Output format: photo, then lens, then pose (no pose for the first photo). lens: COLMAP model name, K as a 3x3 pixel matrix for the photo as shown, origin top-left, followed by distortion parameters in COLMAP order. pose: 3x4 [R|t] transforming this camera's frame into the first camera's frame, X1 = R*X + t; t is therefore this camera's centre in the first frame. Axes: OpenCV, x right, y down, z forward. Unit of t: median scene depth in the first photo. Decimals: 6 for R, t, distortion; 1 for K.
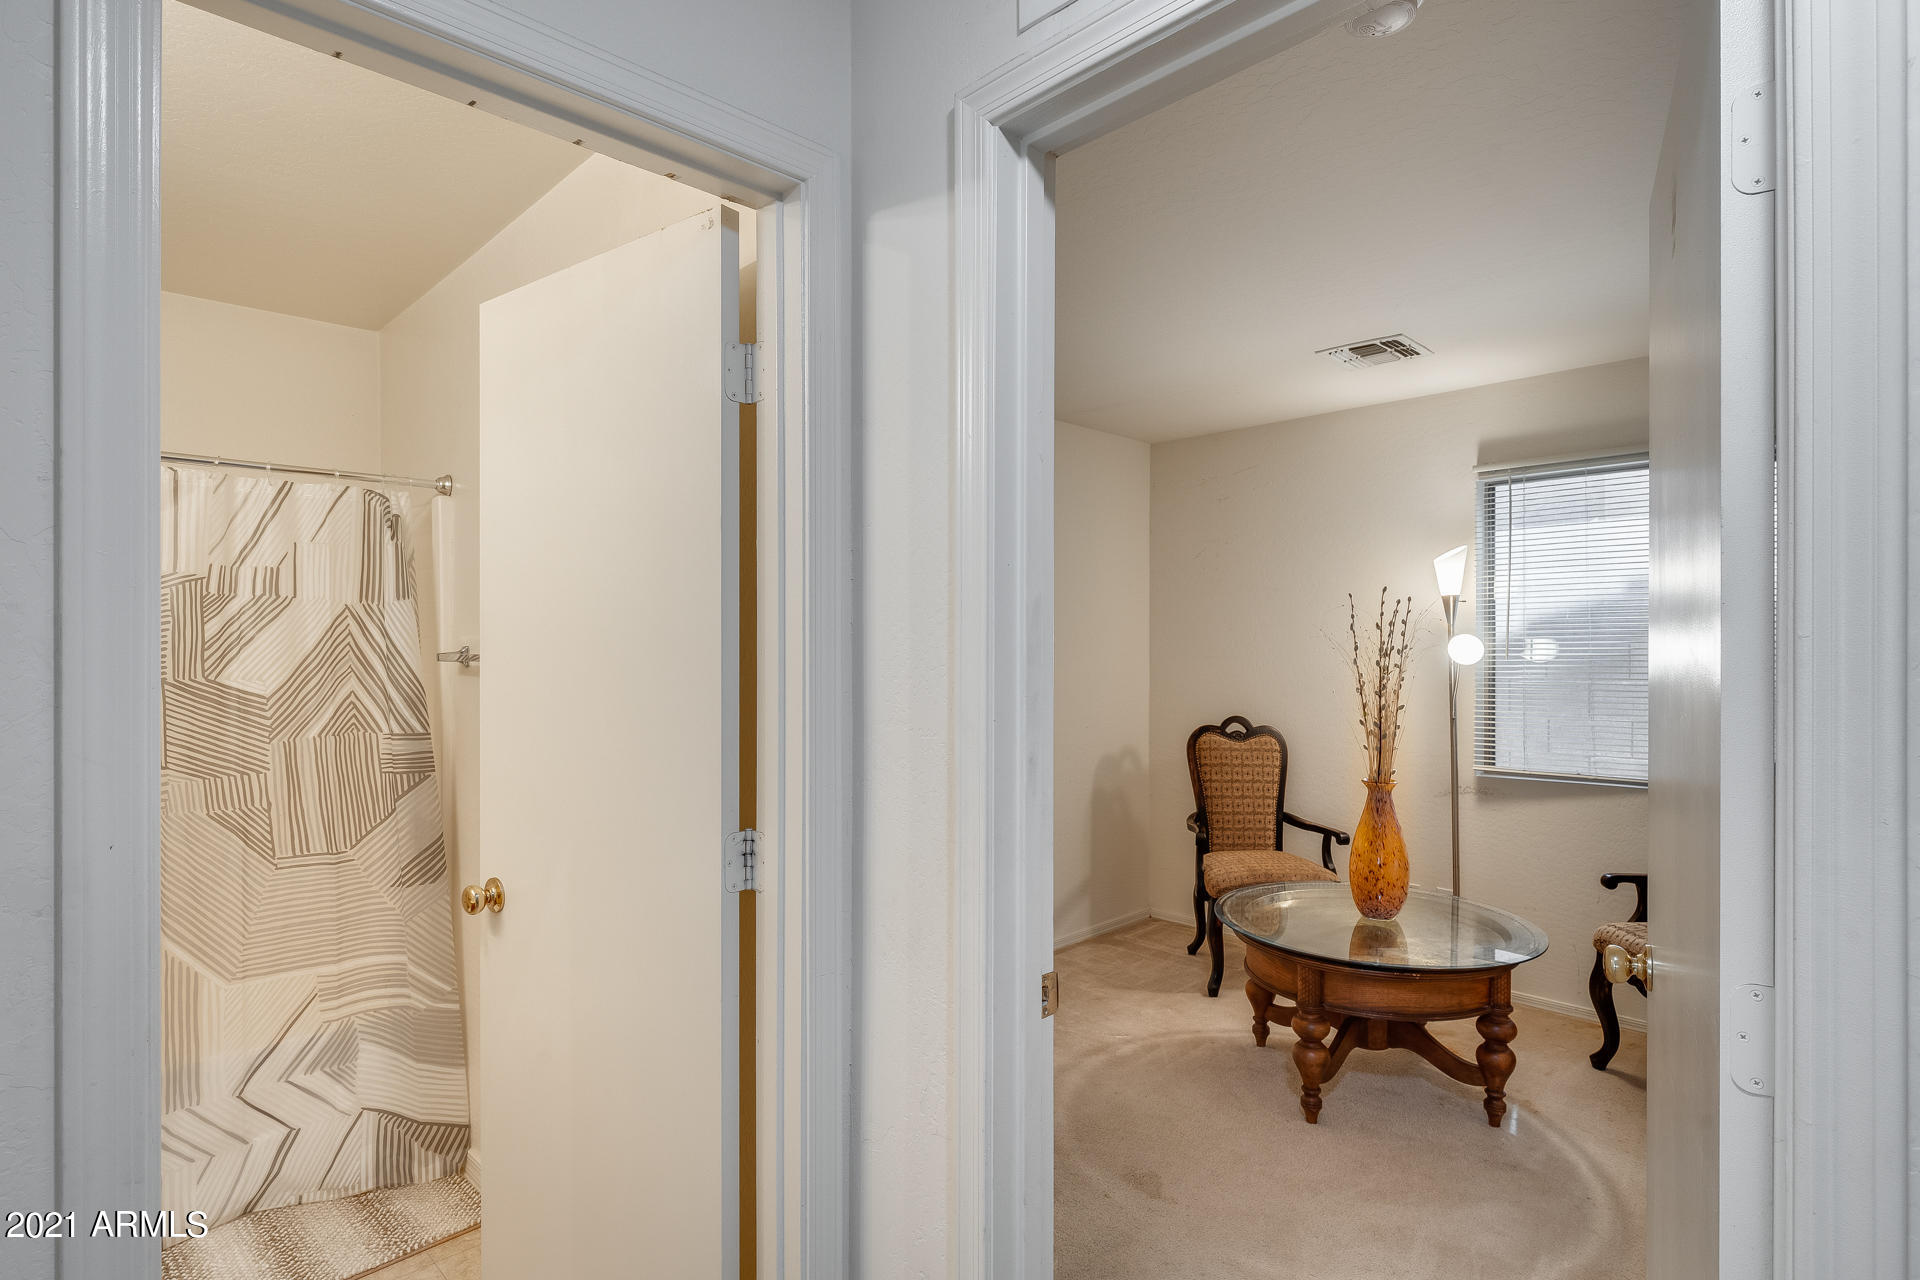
lens RADIAL K [[938.5, 0, 961.9], [0, 938.5, 646.5], [0, 0, 1]] dist [-0.014067, -0.000031]
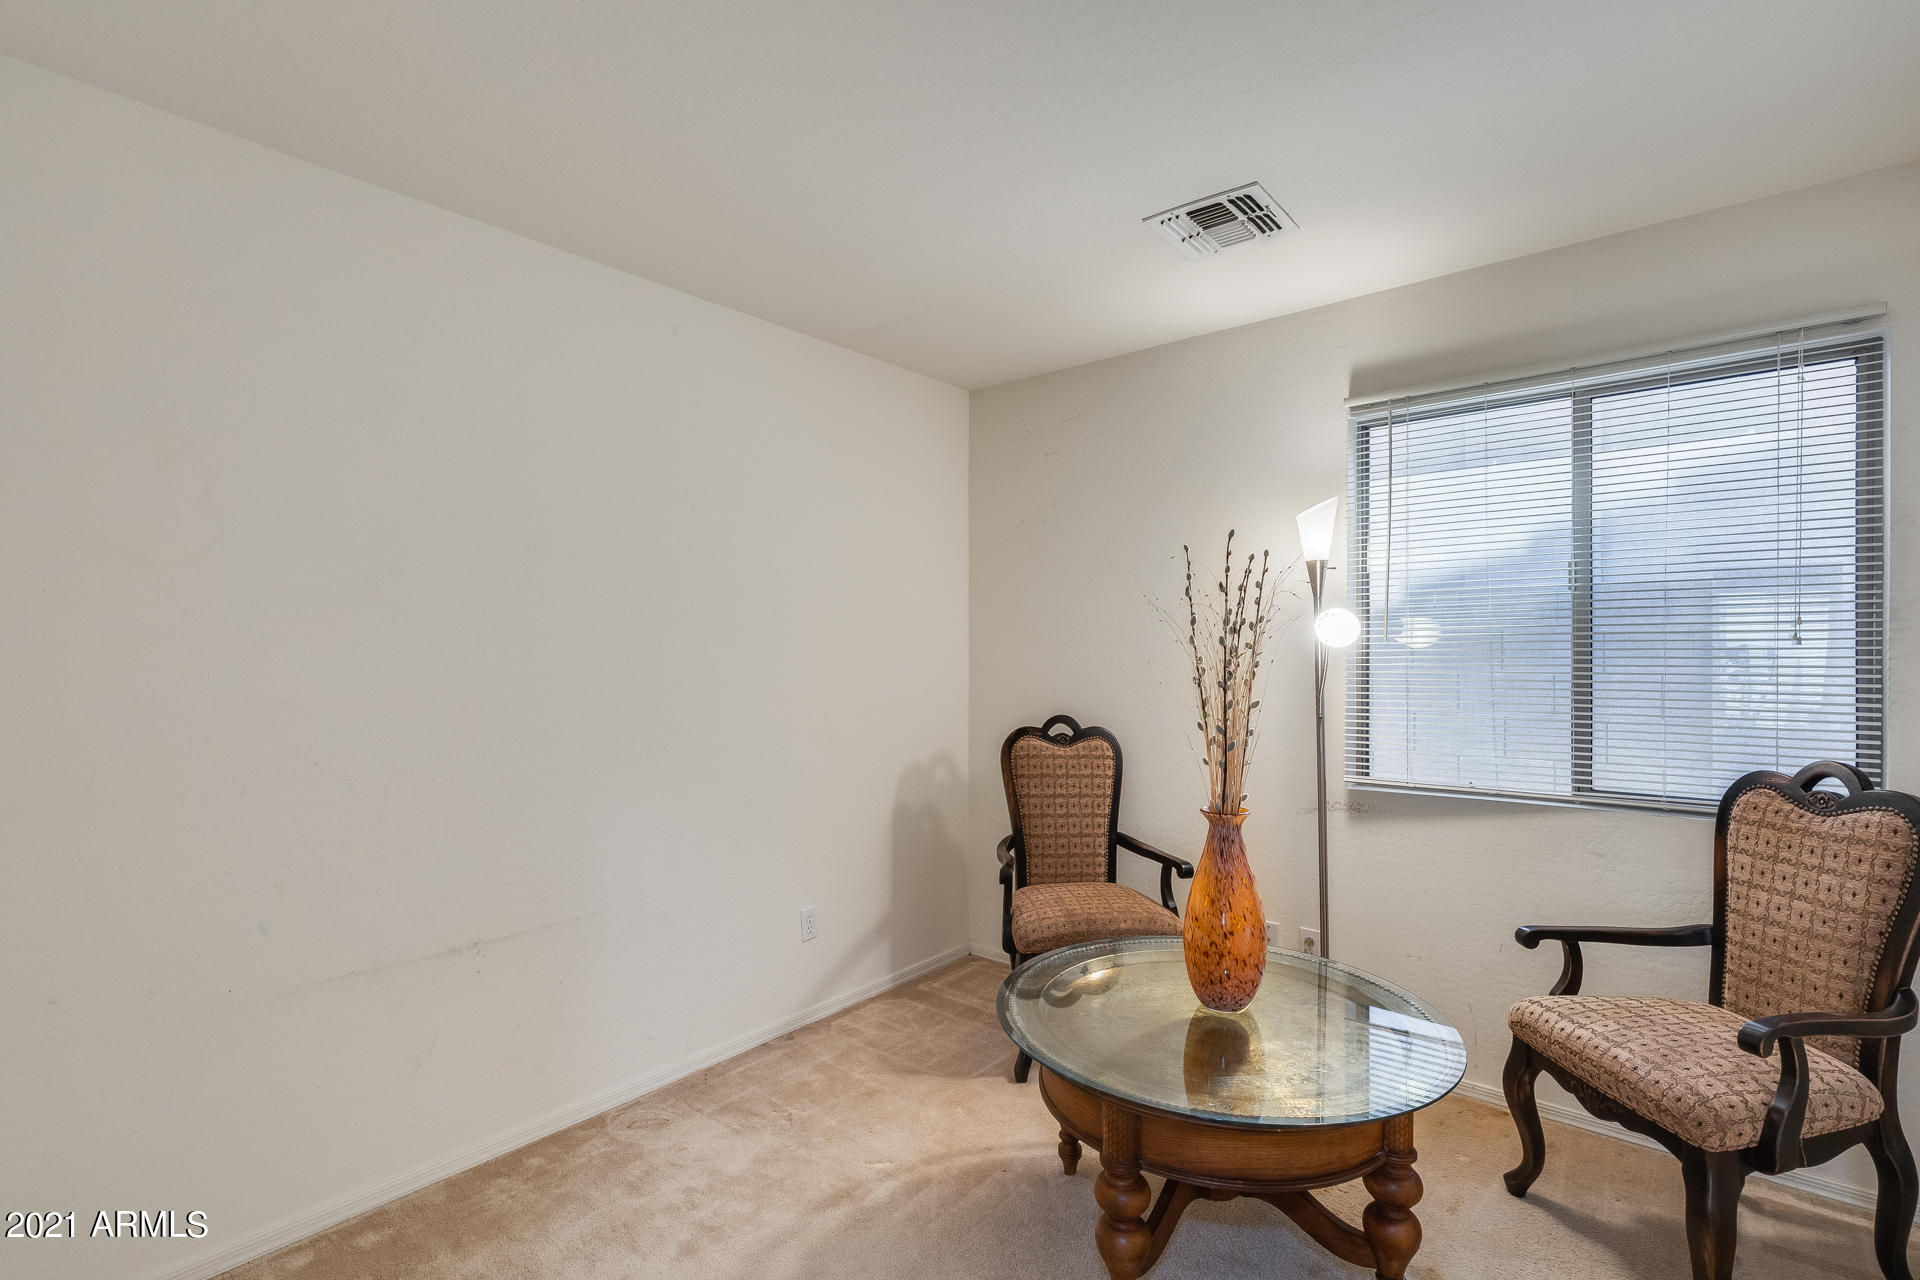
lens RADIAL K [[874.8, 0, 951.8], [0, 874.8, 651.9], [0, 0, 1]] dist [-0.000299, -0.000015]
pose [[0.994950, -0.002993, 0.100323, 0.142405], [0.002349, 0.999976, 0.006534, 0.016542], [-0.100341, -0.006266, 0.994933, 0.296576]]
